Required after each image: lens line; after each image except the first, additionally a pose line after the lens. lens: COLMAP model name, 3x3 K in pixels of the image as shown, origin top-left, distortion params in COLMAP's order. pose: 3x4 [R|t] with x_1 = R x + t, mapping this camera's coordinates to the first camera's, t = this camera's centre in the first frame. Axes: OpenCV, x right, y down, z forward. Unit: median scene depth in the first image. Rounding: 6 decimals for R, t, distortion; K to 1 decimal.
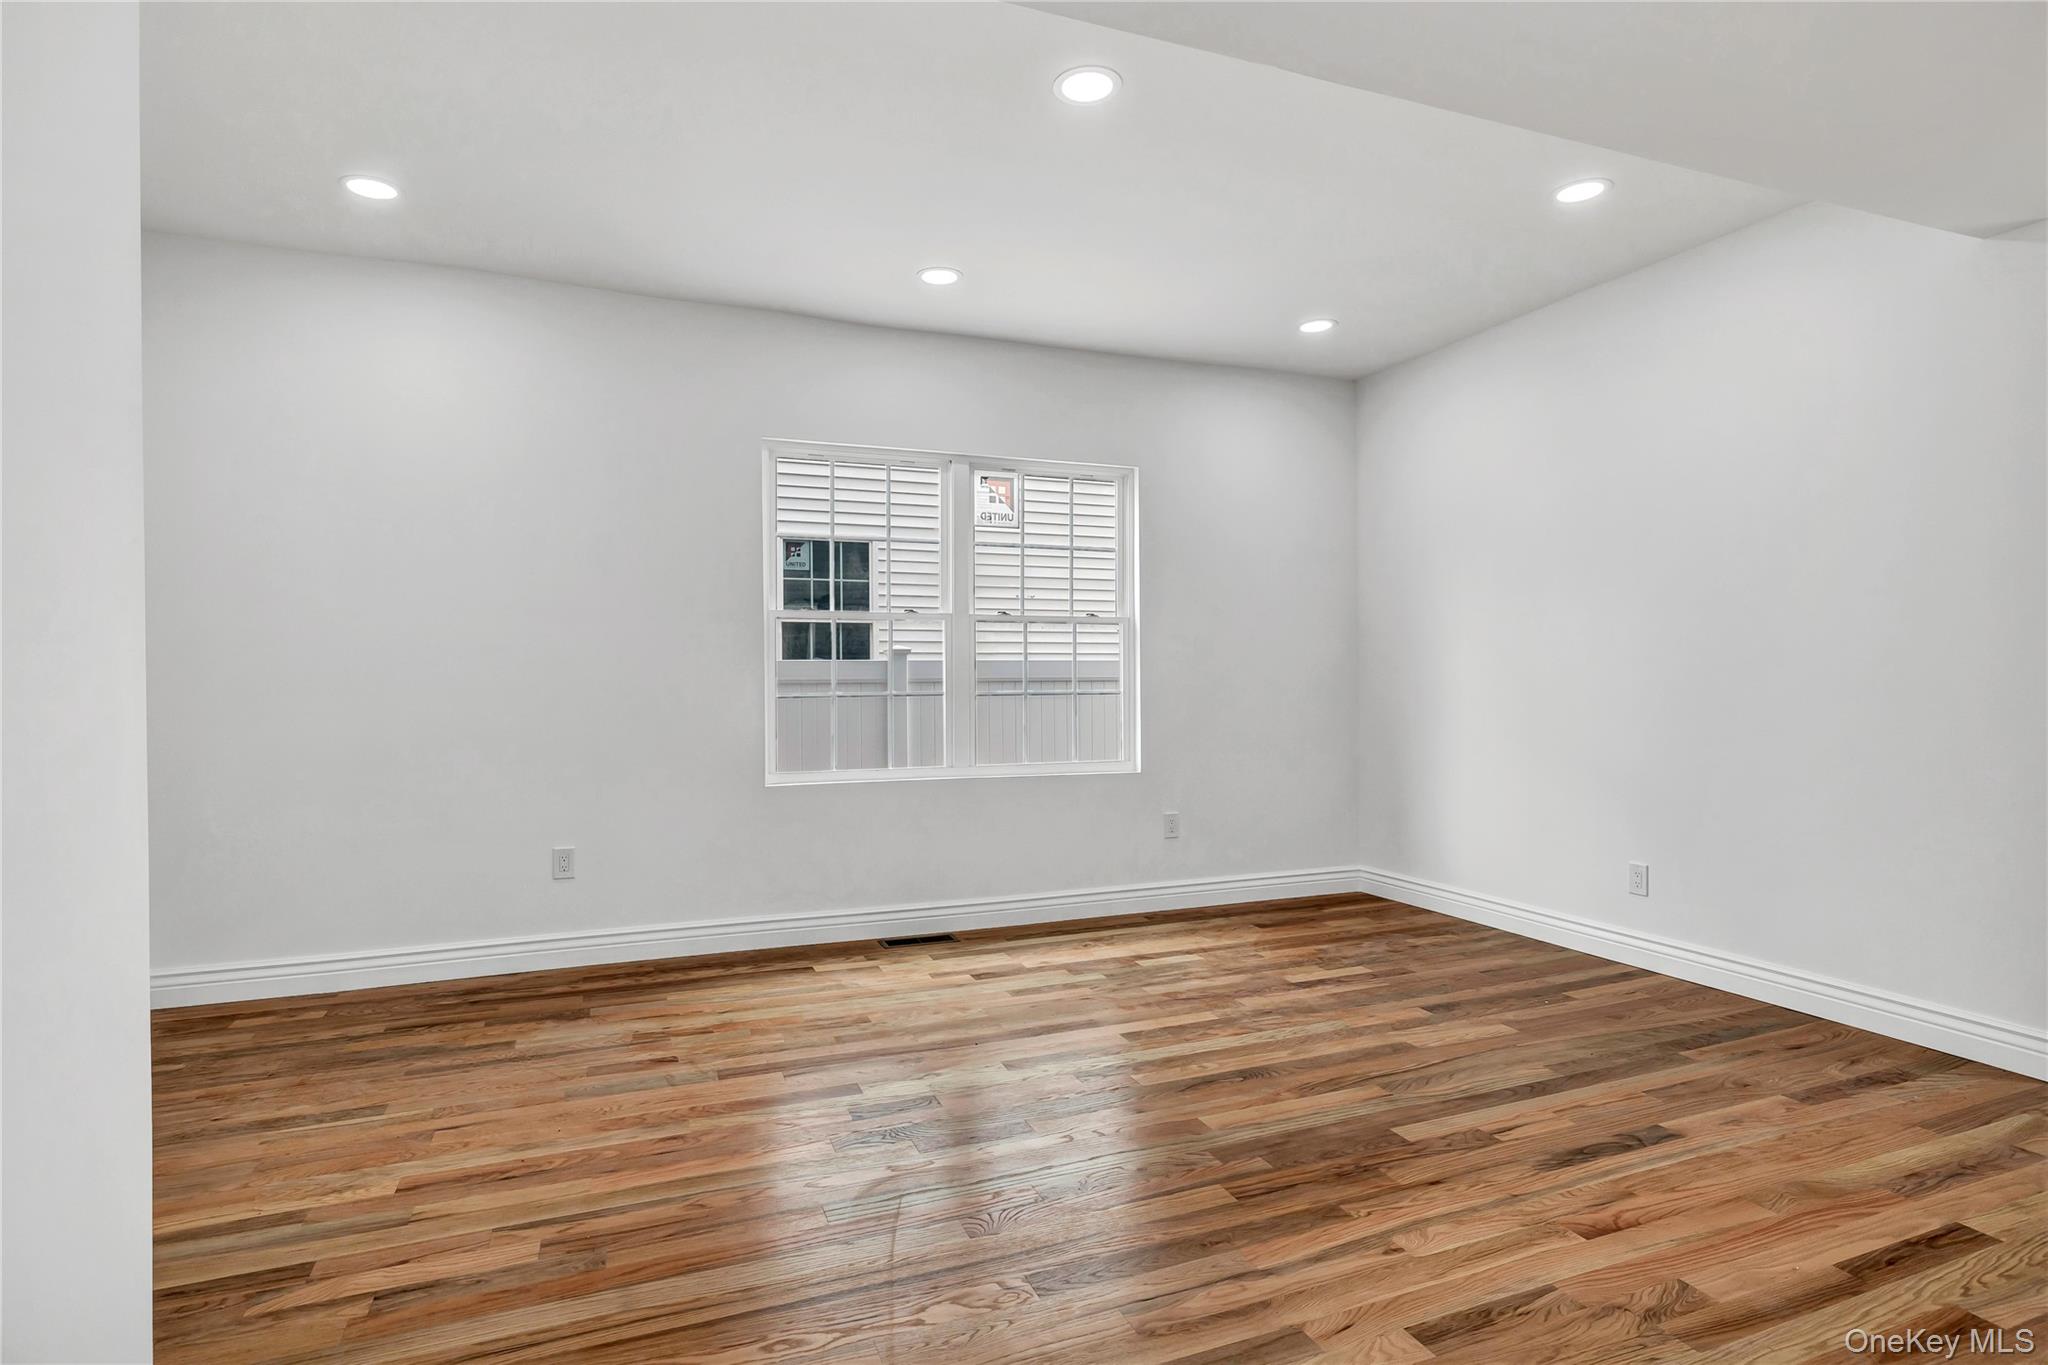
lens RADIAL K [[1036.2, 0, 1034.9], [0, 1036.2, 691.5], [0, 0, 1]] dist [-0.002965, 0.000980]
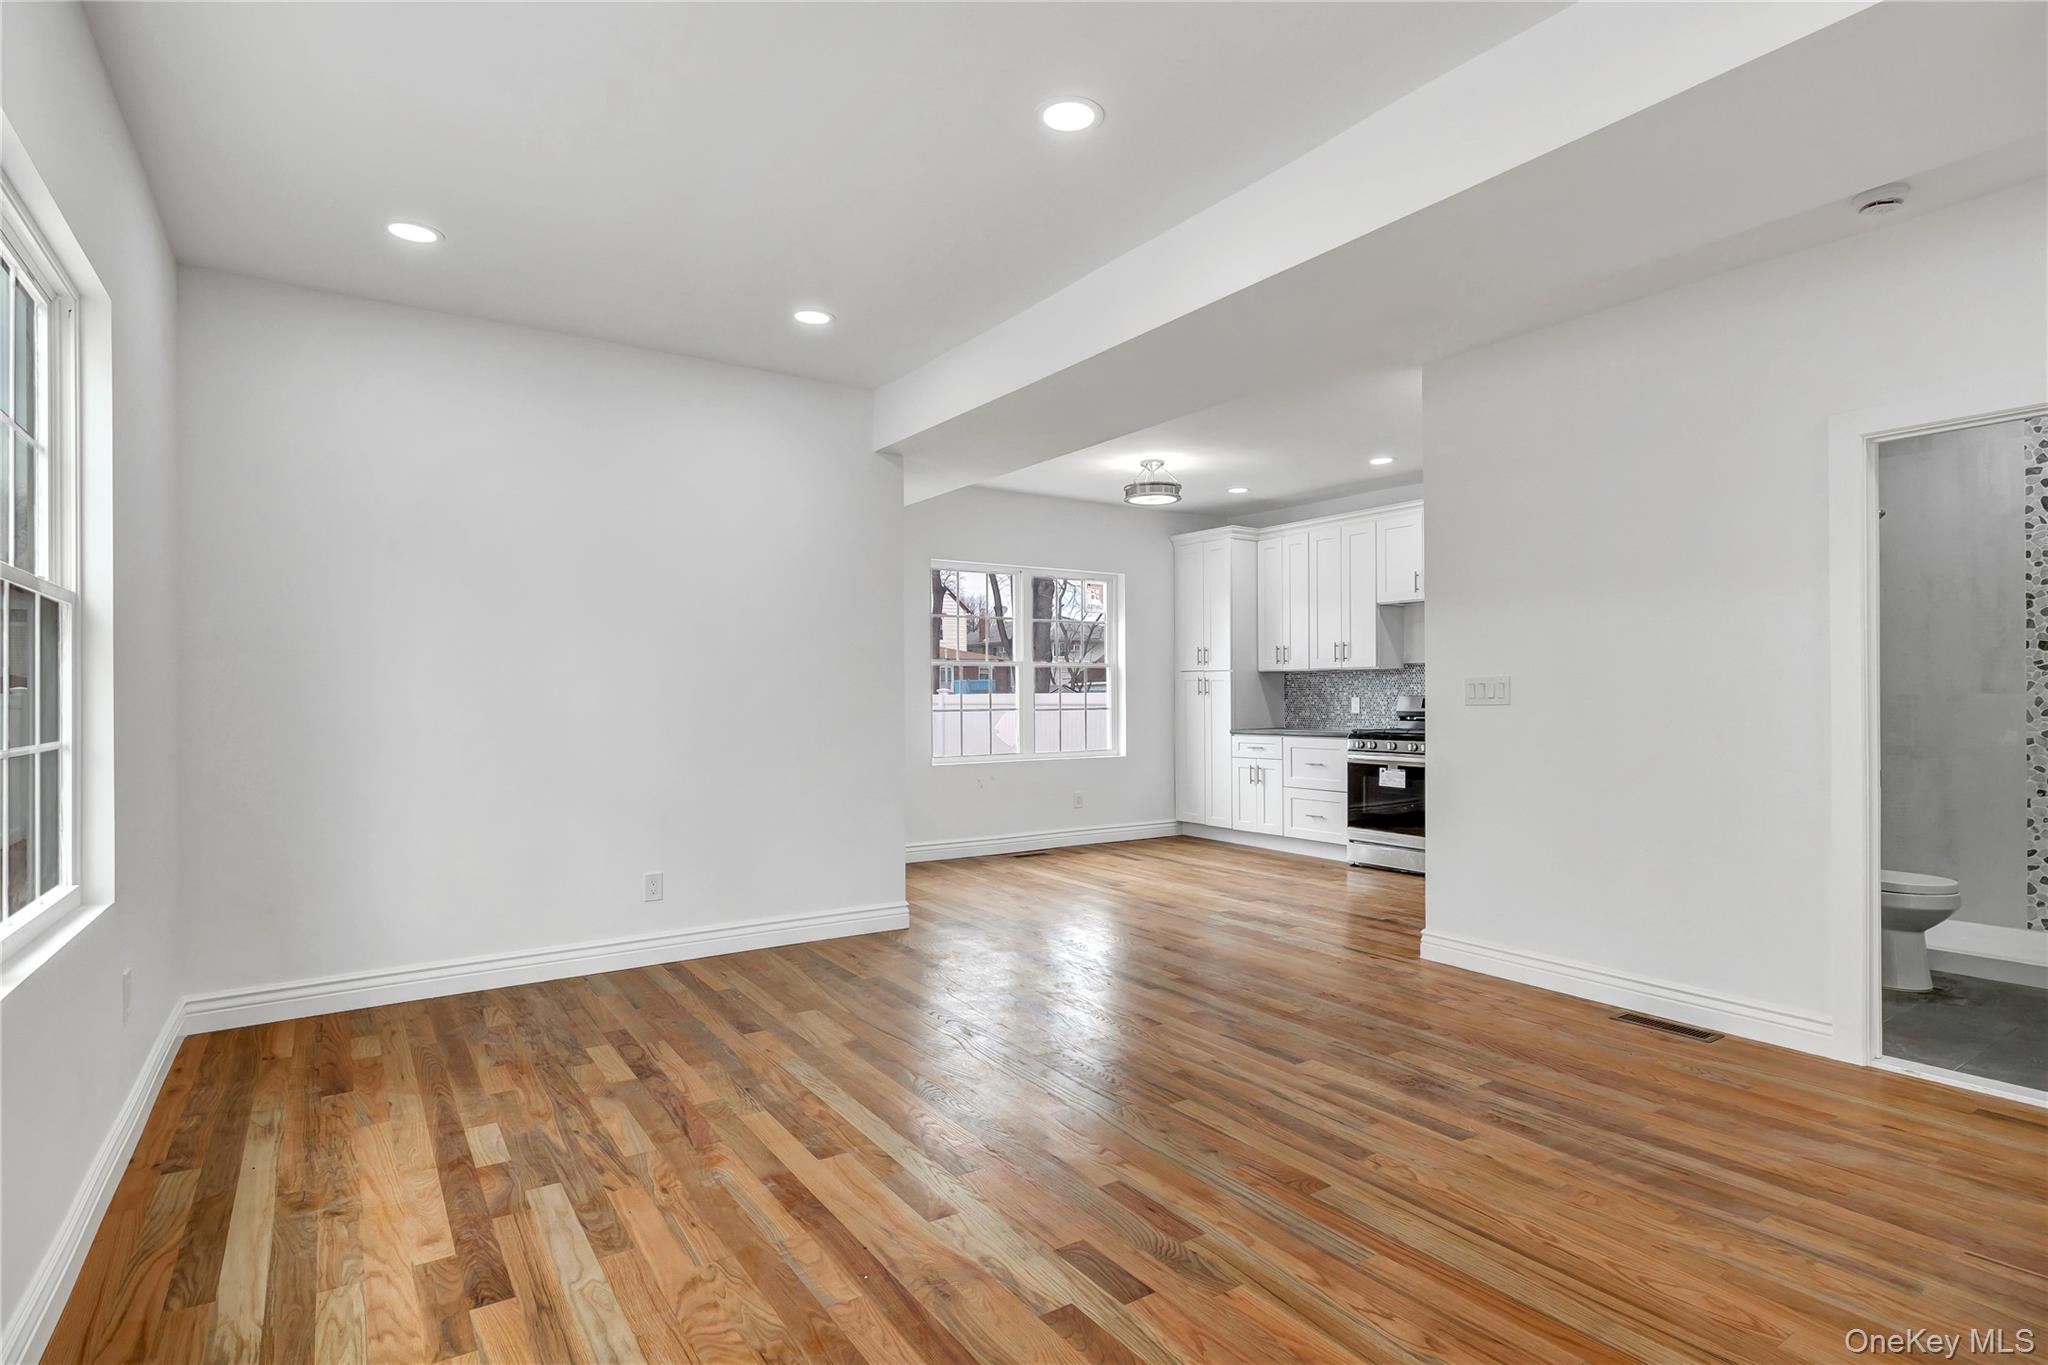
lens RADIAL K [[1036.2, 0, 1020.3], [0, 1036.2, 695.5], [0, 0, 1]] dist [-0.002965, 0.000980]
pose [[-0.206313, 0.007606, 0.978456, -0.602445], [0.018271, 0.999825, -0.003920, -0.015836], [-0.978315, 0.017069, -0.206416, 0.831095]]
